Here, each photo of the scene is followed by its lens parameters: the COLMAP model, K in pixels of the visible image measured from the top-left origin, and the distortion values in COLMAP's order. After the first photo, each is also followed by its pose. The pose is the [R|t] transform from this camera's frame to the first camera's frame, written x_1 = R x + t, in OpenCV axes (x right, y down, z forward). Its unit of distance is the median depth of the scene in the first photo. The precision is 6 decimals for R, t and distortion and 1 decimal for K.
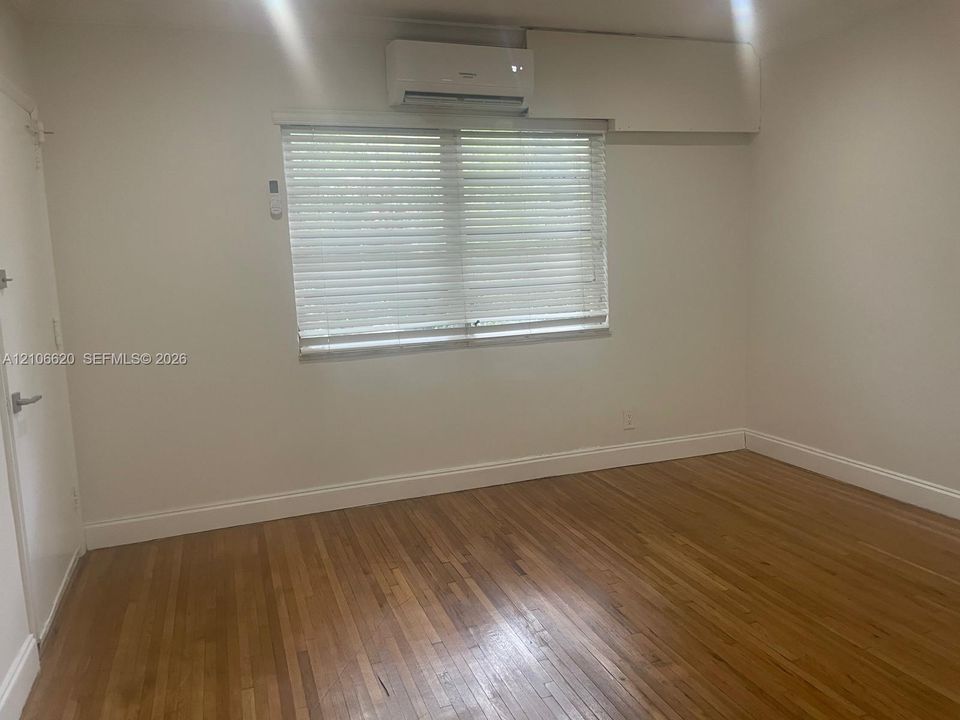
lens RADIAL K [[719.6, 0, 477.8], [0, 719.6, 355.6], [0, 0, 1]] dist [0.118365, -0.124722]
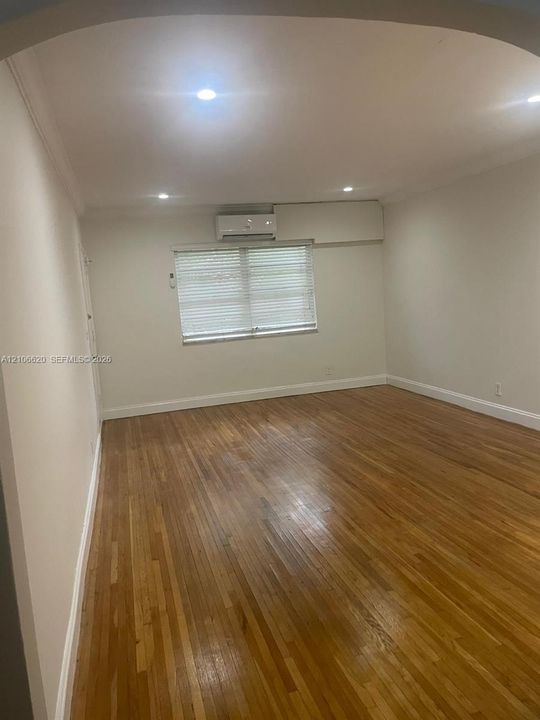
lens RADIAL K [[539.7, 0, 270.0], [0, 539.7, 360.0], [0, 0, 1]] dist [0.118365, -0.124722]
pose [[0.997051, -0.020504, -0.073954, 0.170322], [0.021024, 0.999759, 0.006263, 0.048572], [0.073808, -0.007799, 0.997242, -0.755533]]
